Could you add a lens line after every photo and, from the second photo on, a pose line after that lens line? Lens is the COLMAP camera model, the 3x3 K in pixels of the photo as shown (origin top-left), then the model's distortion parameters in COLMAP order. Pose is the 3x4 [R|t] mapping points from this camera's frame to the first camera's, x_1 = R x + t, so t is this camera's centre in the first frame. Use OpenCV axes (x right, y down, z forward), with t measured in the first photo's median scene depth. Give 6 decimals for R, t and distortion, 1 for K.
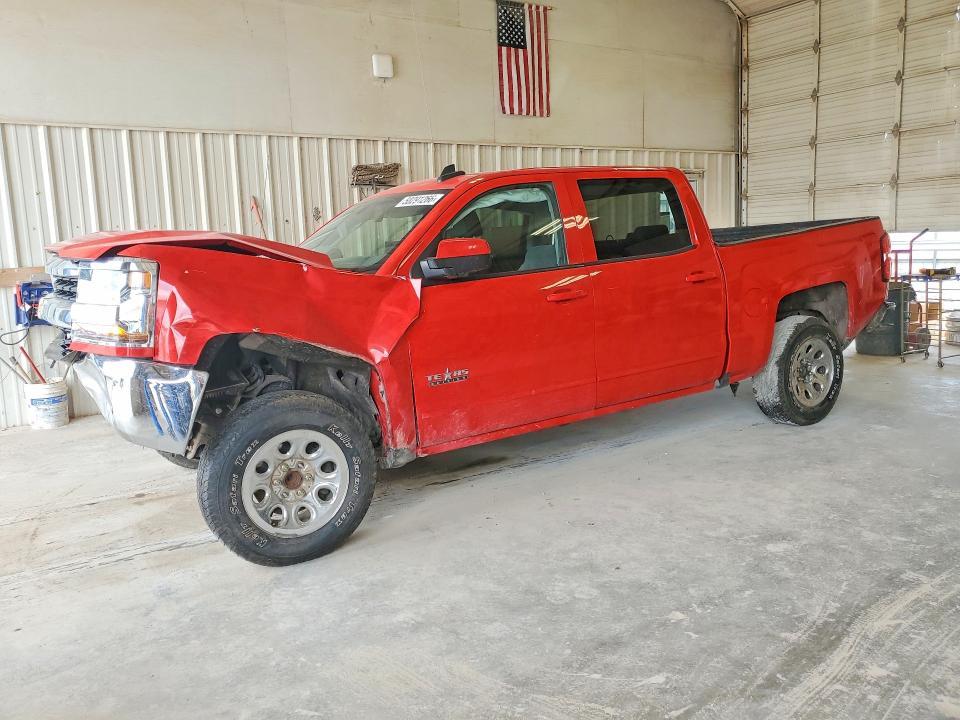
lens RADIAL K [[742.6, 0, 468.2], [0, 742.6, 359.6], [0, 0, 1]] dist [0.054356, -0.038523]
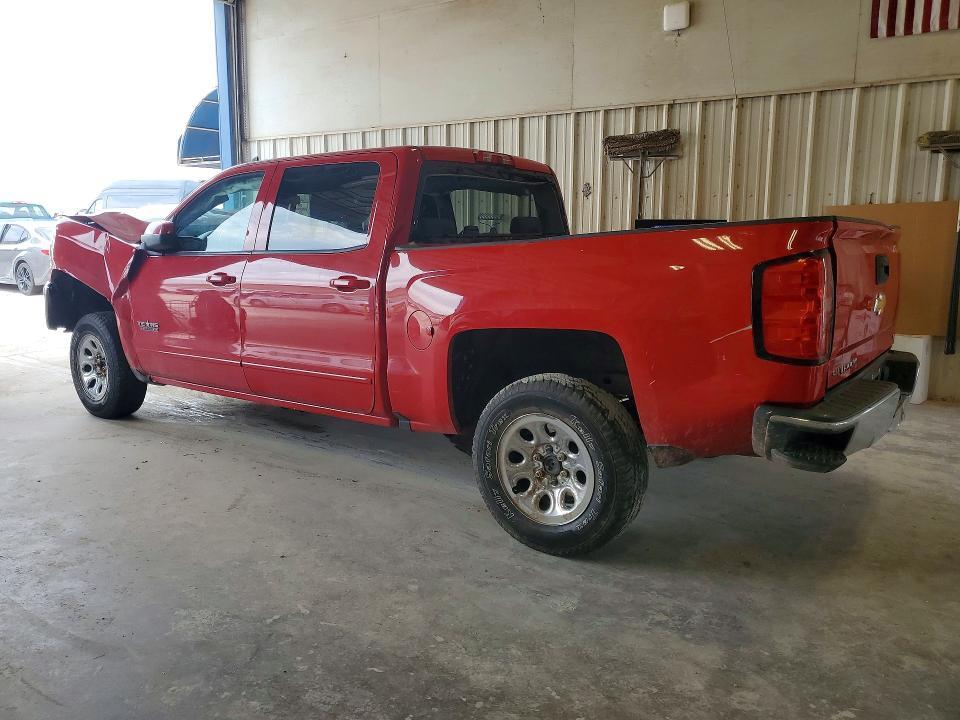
lens RADIAL K [[766.0, 0, 448.1], [0, 766.0, 322.9], [0, 0, 1]] dist [0.057766, -0.040790]
pose [[0.341160, 0.165164, -0.925381, 0.749516], [-0.165425, 0.979628, 0.113859, -0.117540], [0.925335, 0.114237, 0.361532, 0.526329]]
